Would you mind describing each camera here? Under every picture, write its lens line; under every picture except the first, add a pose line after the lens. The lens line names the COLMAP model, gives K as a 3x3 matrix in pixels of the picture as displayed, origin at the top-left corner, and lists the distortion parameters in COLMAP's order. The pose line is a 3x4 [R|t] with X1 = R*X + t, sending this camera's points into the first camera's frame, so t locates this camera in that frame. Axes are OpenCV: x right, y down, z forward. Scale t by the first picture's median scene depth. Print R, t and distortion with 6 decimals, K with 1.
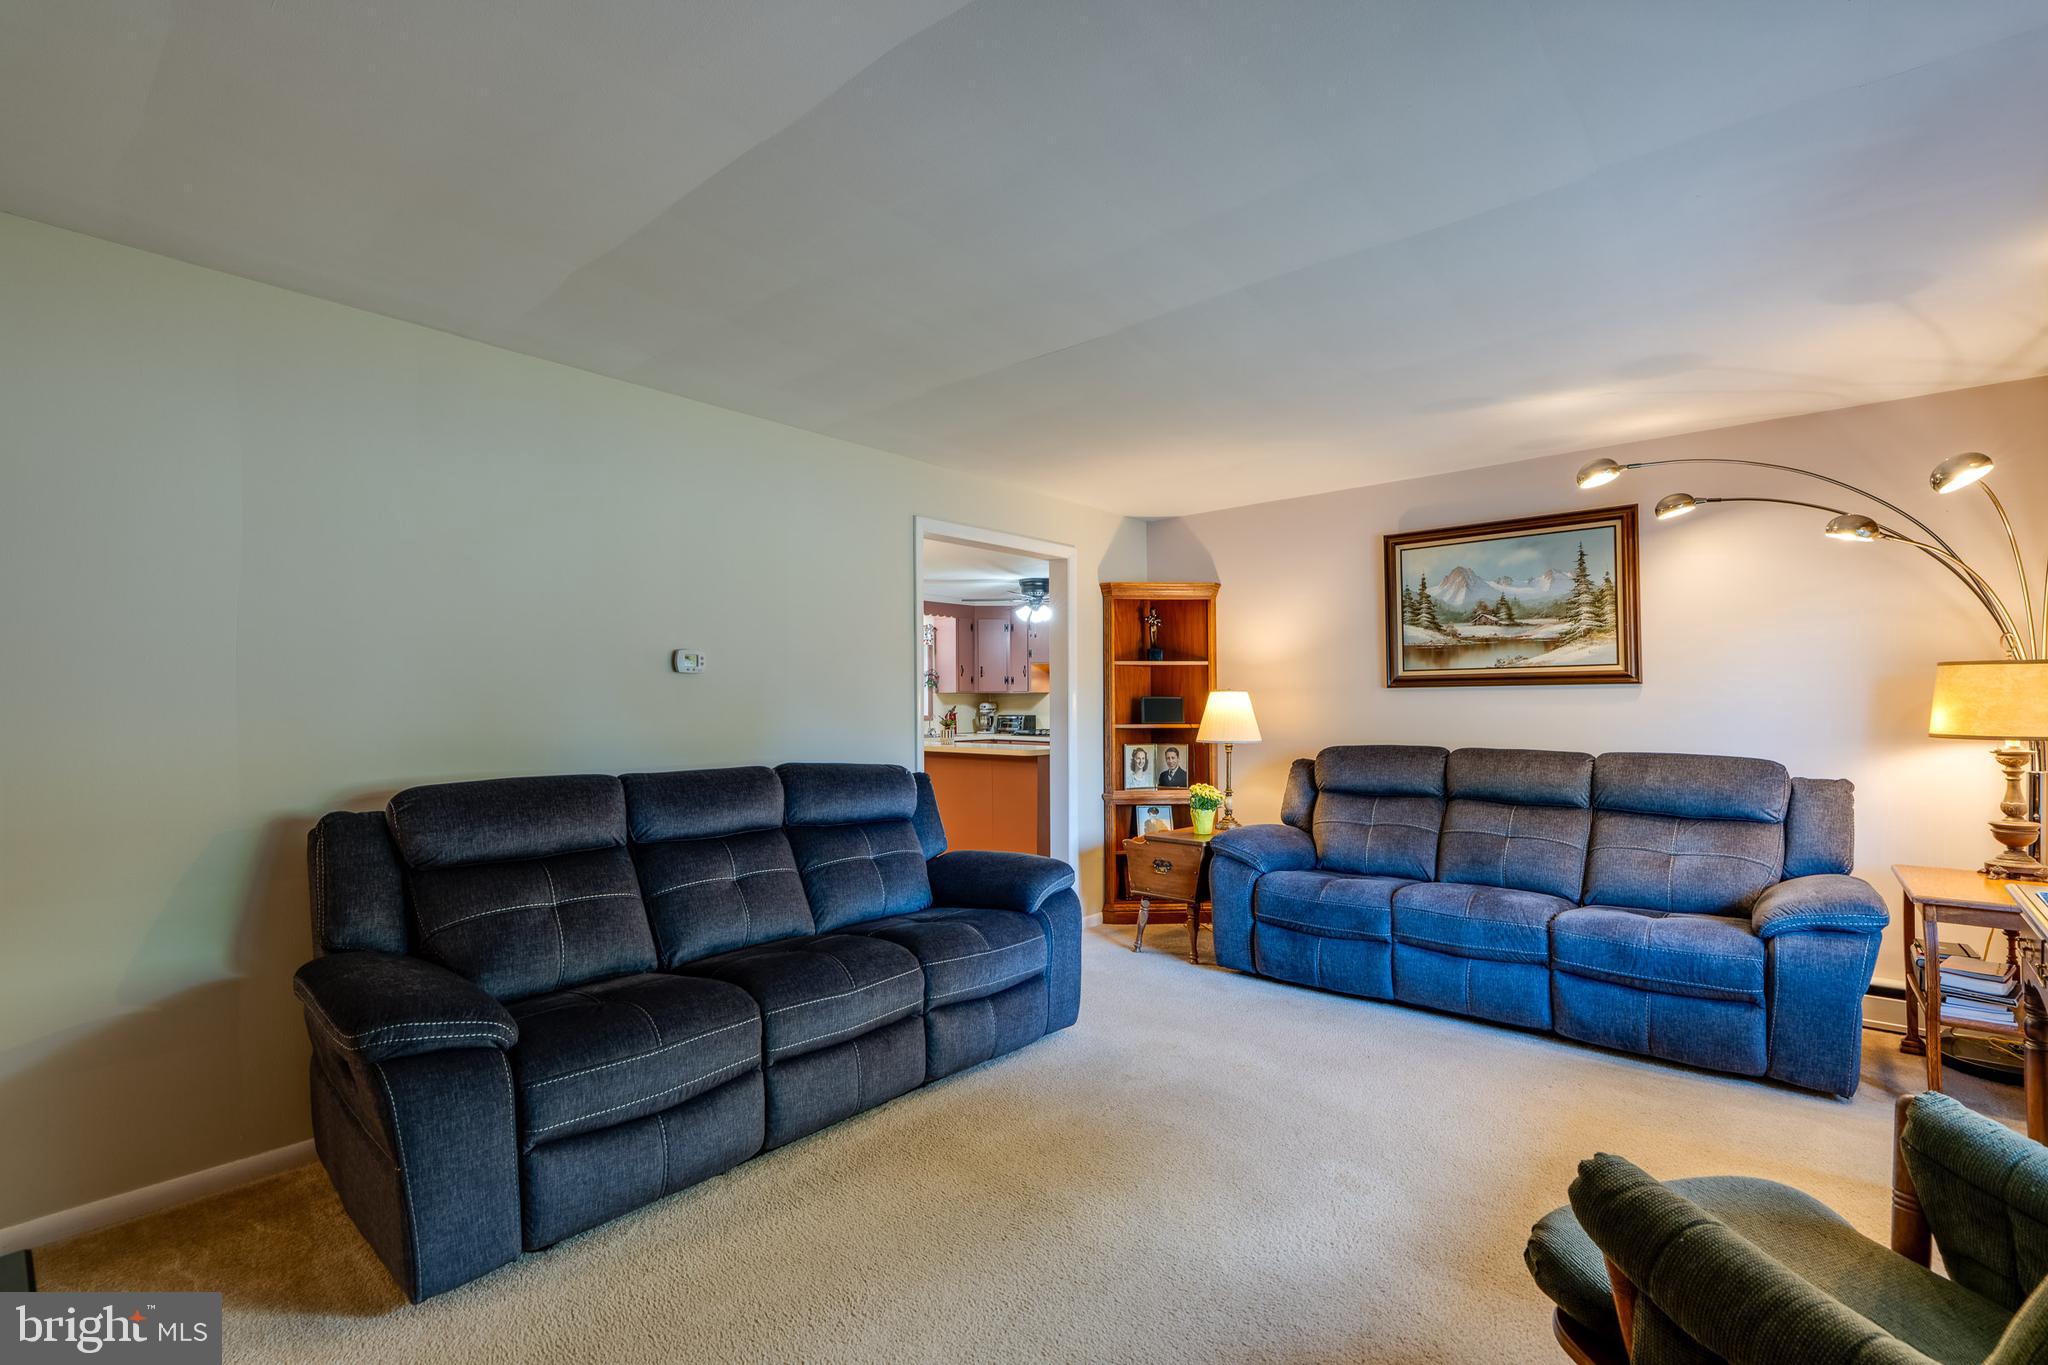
lens RADIAL K [[930.0, 0, 1024.0], [0, 930.0, 682.5], [0, 0, 1]] dist [0.003709, 0.000367]
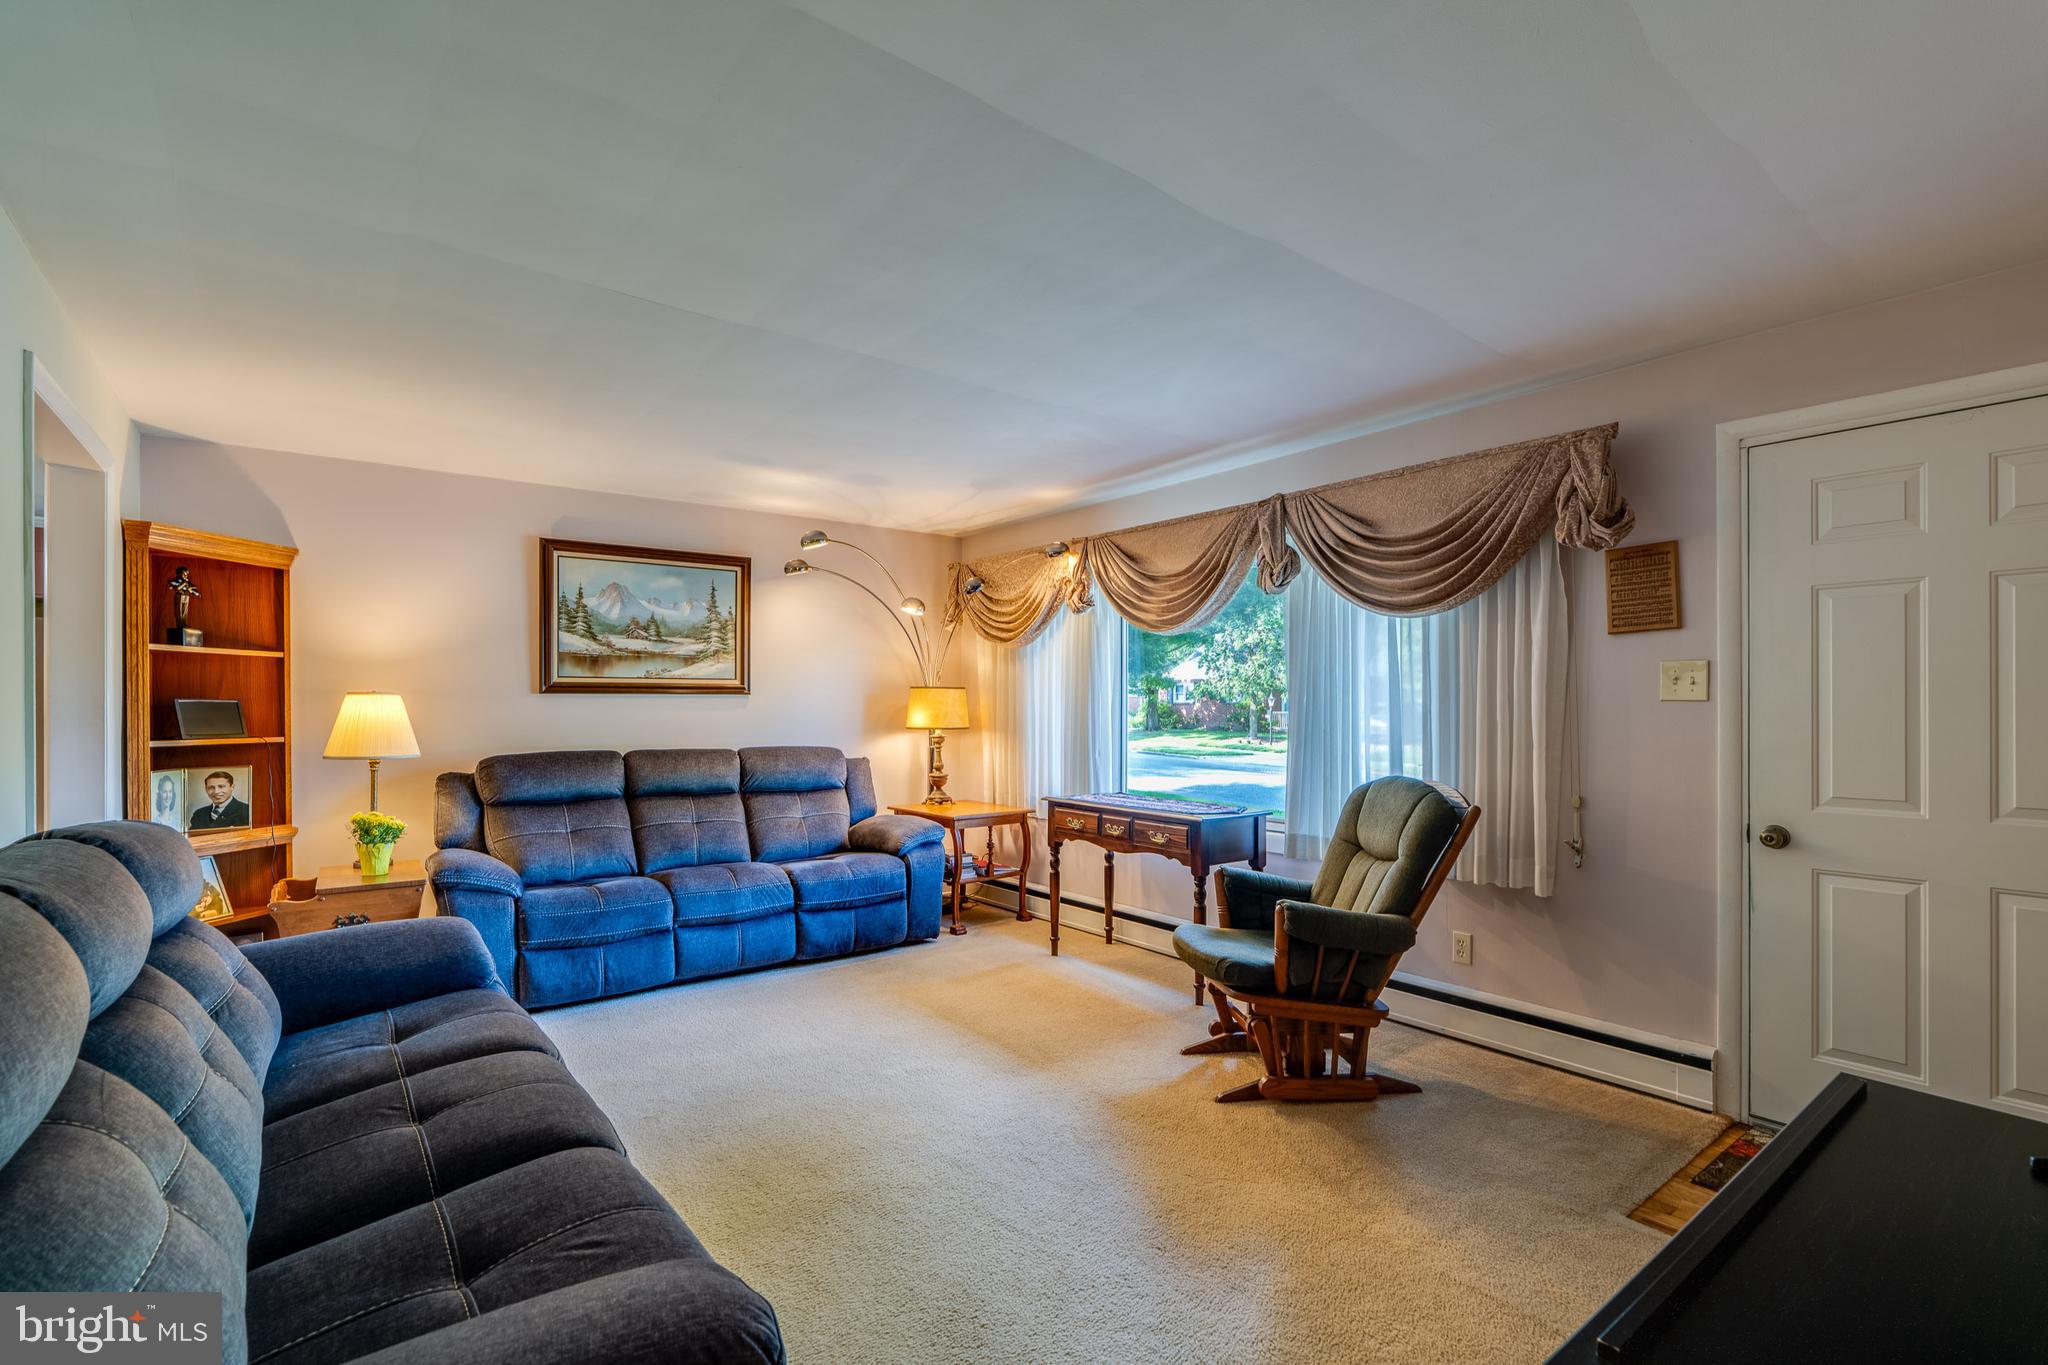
lens RADIAL K [[943.4, 0, 1026.7], [0, 943.4, 701.7], [0, 0, 1]] dist [0.000293, -0.000125]
pose [[0.187696, 0.005915, 0.982209, -0.526413], [-0.026896, 0.999638, -0.000880, 0.001498], [-0.981859, -0.026252, 0.187787, 0.334497]]
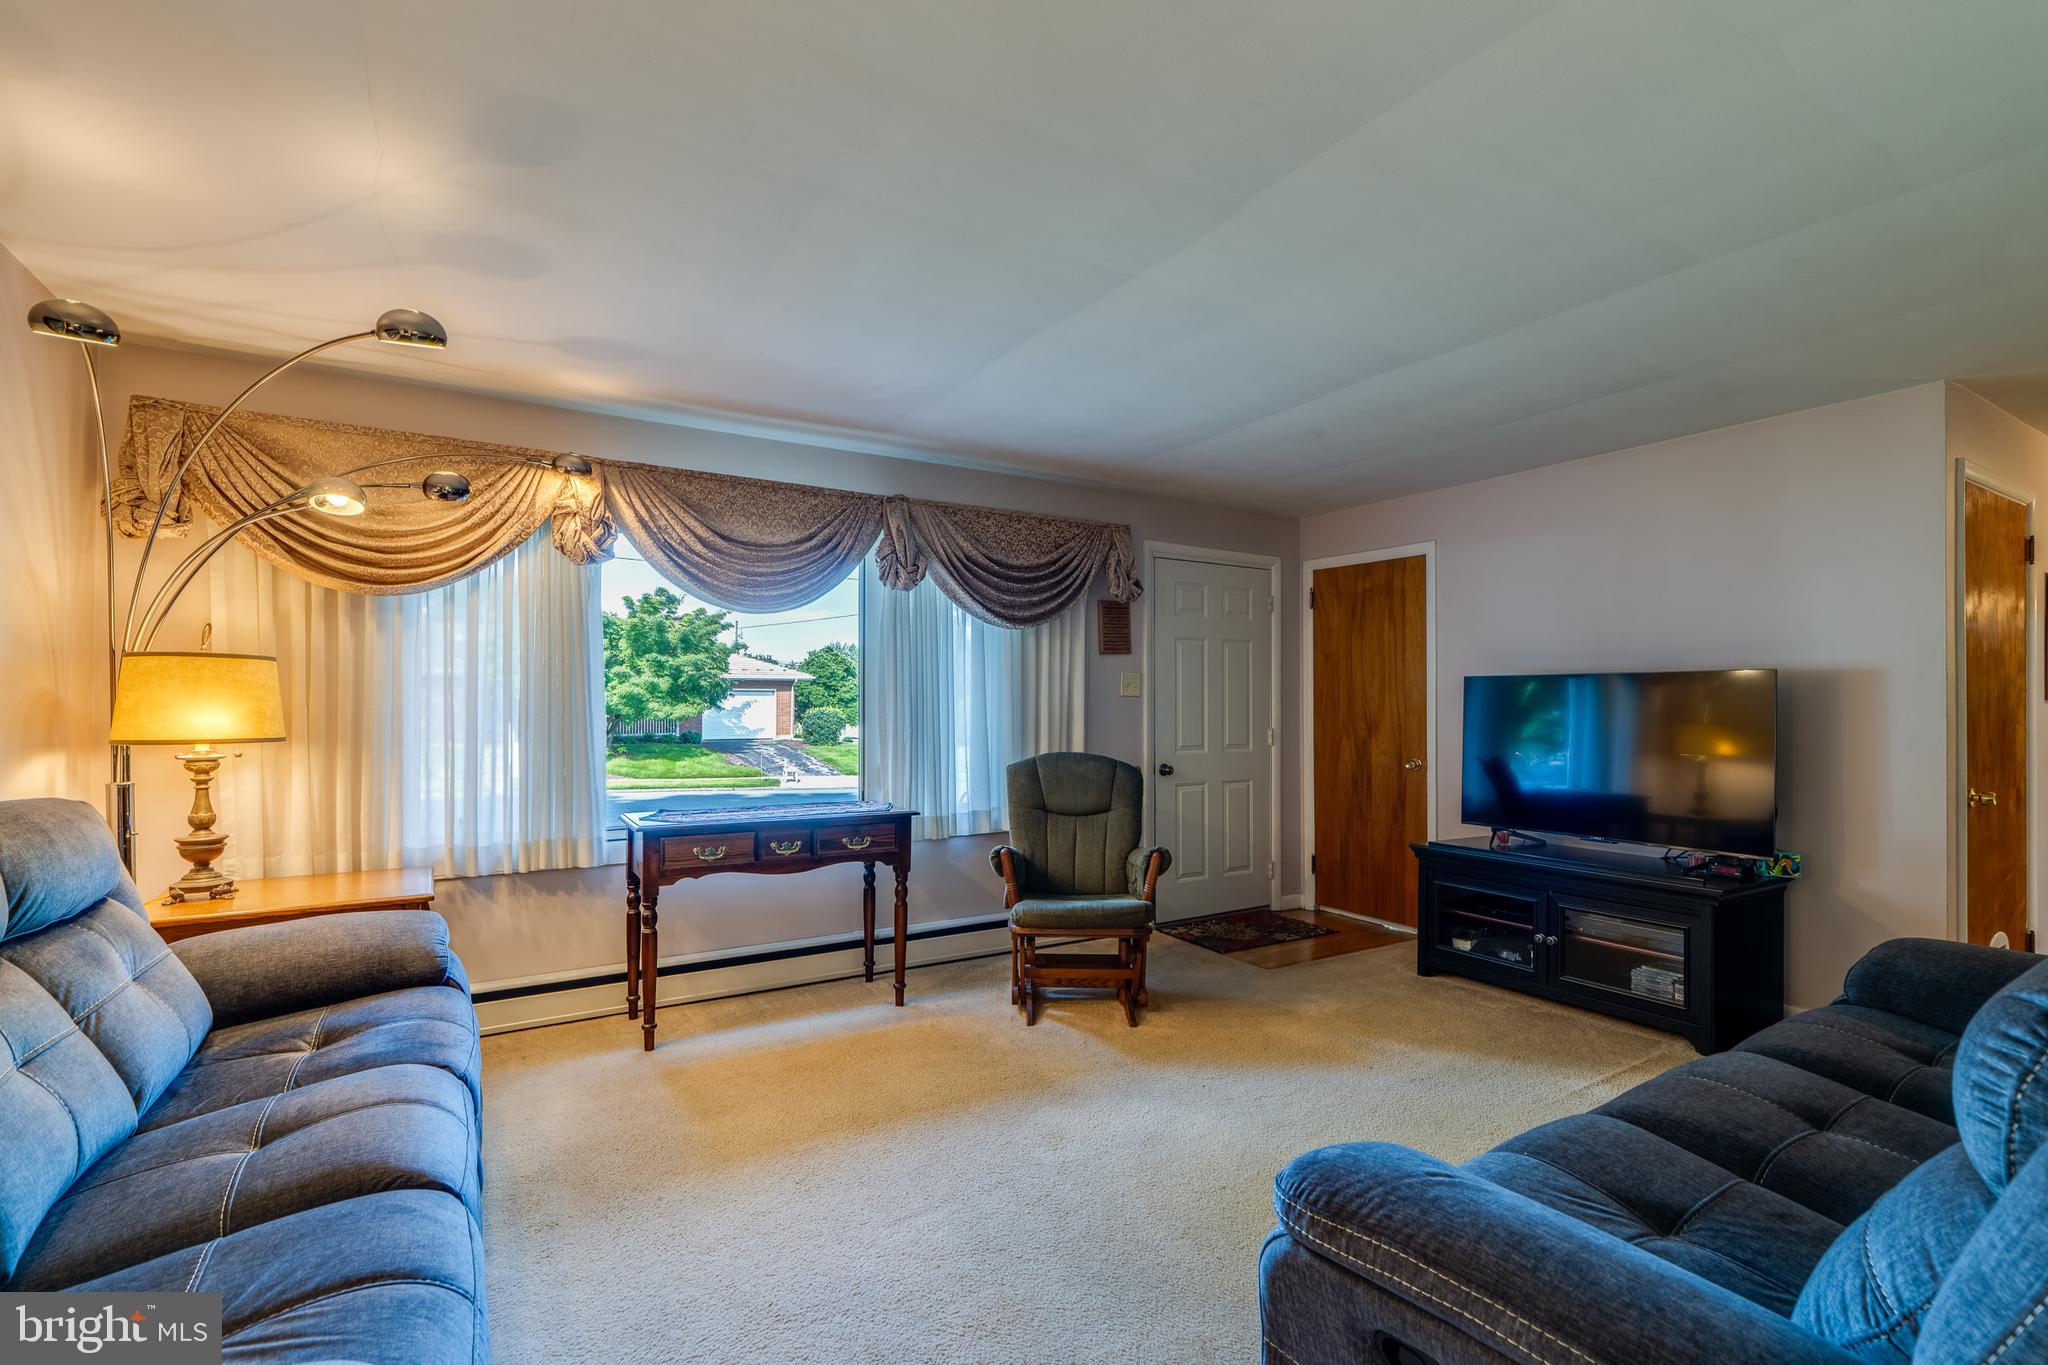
lens RADIAL K [[930.0, 0, 1024.0], [0, 930.0, 682.5], [0, 0, 1]] dist [0.003709, 0.000367]
pose [[-0.957791, 0.009418, 0.287312, 0.033995], [-0.005523, 0.998676, -0.051147, 0.030892], [-0.287413, -0.050575, -0.956471, 1.140404]]
